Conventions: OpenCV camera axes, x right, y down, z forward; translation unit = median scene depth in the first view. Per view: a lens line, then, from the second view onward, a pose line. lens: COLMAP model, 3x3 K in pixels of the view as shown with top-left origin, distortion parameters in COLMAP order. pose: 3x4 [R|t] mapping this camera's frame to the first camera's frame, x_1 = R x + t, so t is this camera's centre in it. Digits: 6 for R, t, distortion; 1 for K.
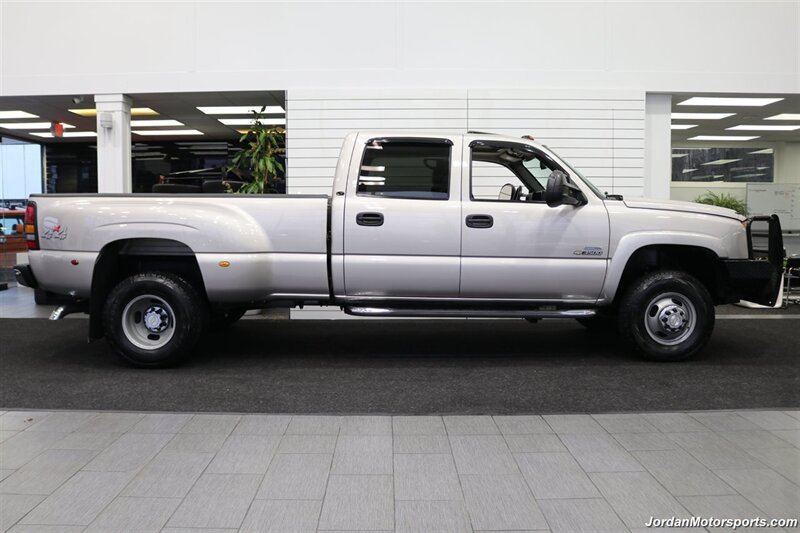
lens RADIAL K [[695.0, 0, 405.1], [0, 695.0, 268.6], [0, 0, 1]] dist [-0.112624, 0.013332]
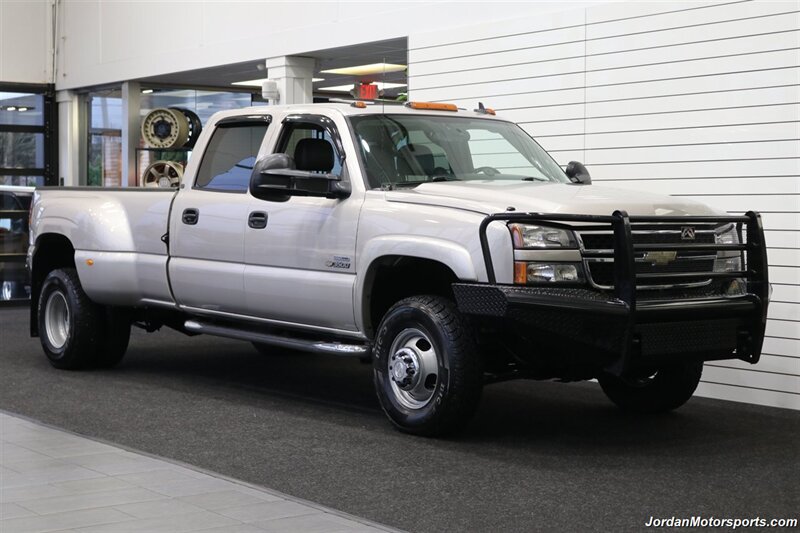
lens RADIAL K [[1590.6, 0, 400.0], [0, 1590.6, 266.5], [0, 0, 1]] dist [-0.040126, 0.028676]
pose [[0.571778, 0.032052, -0.819782, 1.633656], [-0.074972, 0.997097, -0.013306, -0.003490], [0.816976, 0.069068, 0.572521, 0.111176]]
